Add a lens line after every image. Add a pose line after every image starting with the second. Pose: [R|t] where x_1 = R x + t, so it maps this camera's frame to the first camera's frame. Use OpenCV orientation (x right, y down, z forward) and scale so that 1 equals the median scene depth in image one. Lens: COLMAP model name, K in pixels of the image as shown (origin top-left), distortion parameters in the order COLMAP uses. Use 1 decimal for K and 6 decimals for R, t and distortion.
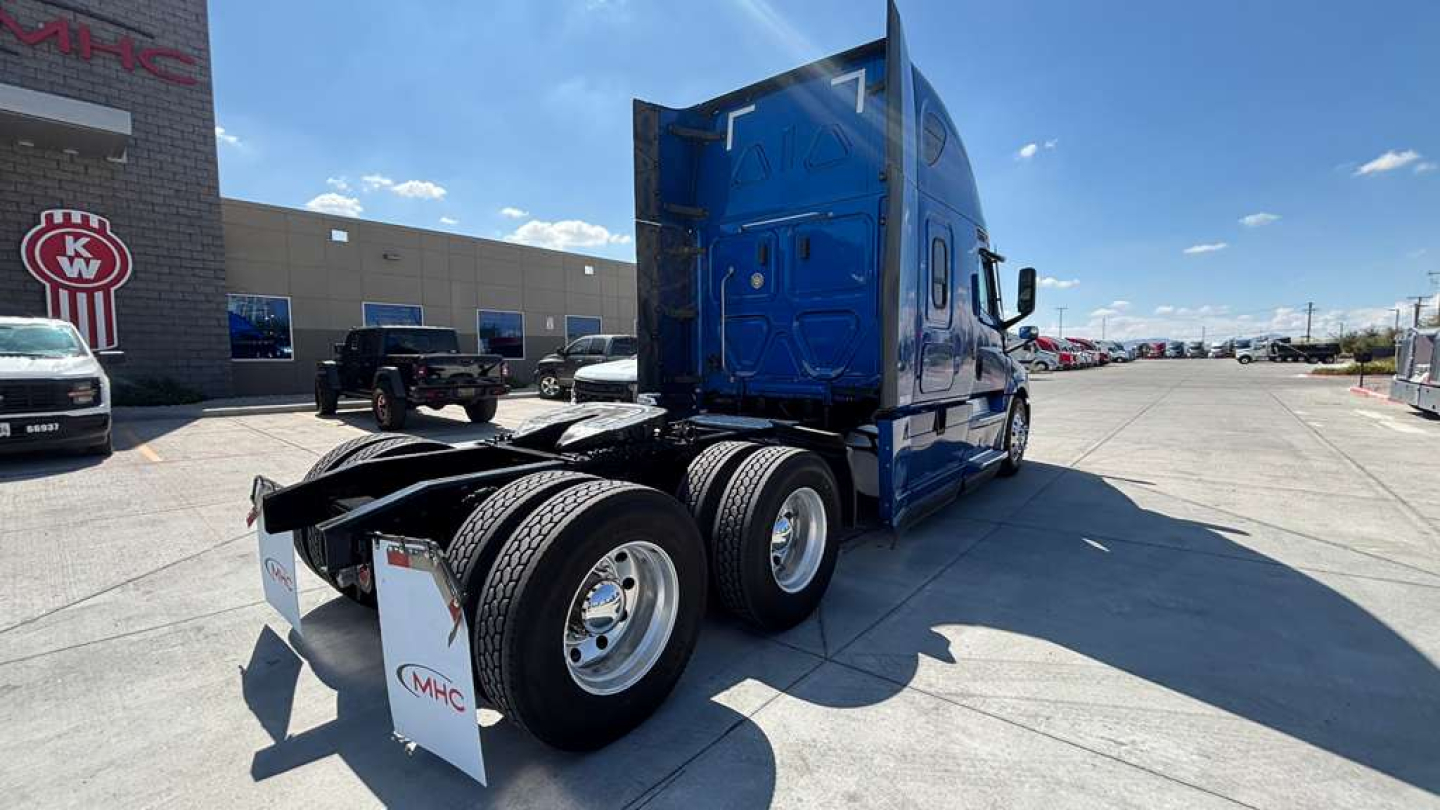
lens RADIAL K [[578.2, 0, 721.8], [0, 578.2, 399.8], [0, 0, 1]] dist [-0.000096, 0.000415]
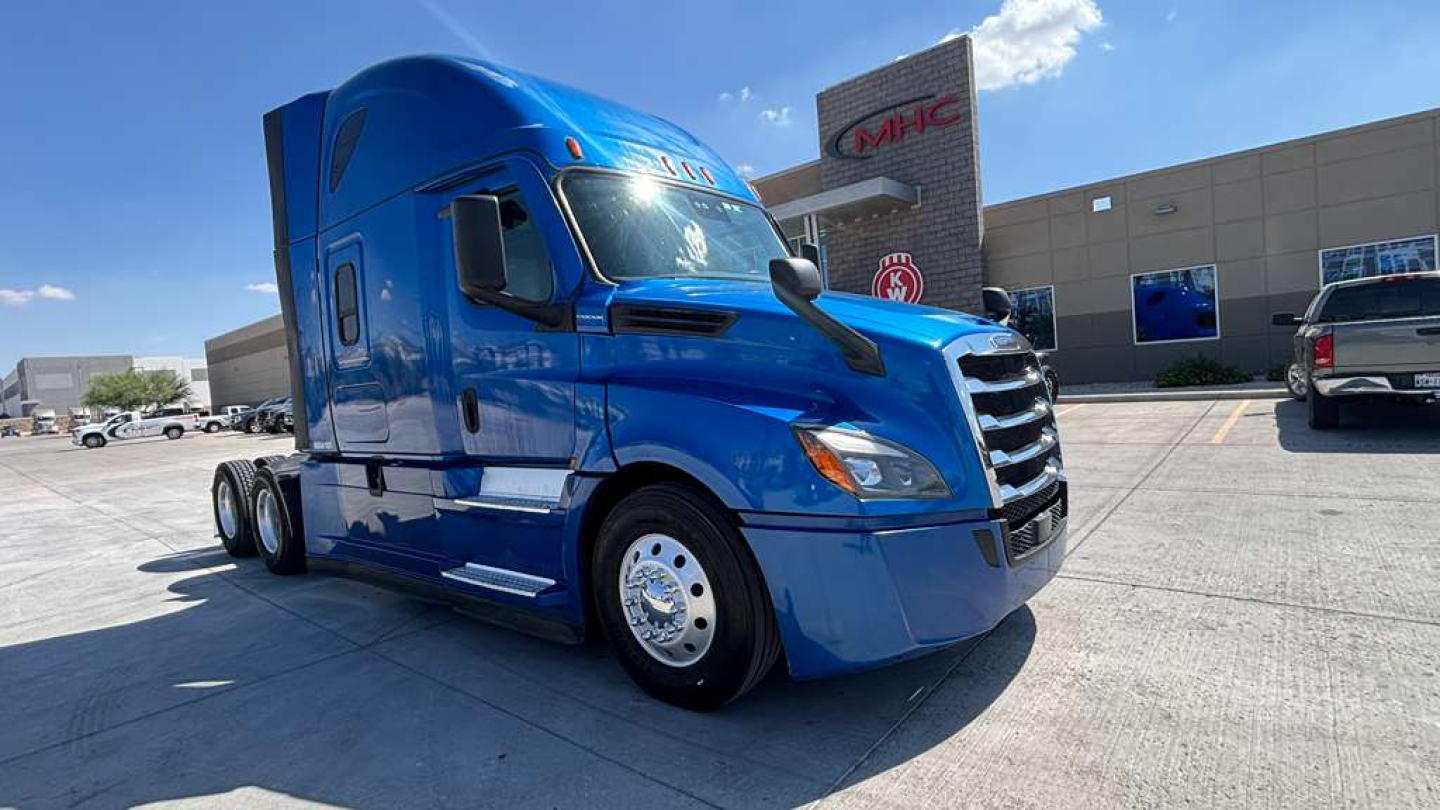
lens RADIAL K [[668.1, 0, 710.4], [0, 668.1, 402.2], [0, 0, 1]] dist [0.002012, 0.000010]
pose [[0.009145, 0.042114, -0.999071, 1.163223], [0.002774, 0.999108, 0.042141, -0.095978], [0.999954, -0.003157, 0.009020, 1.293588]]
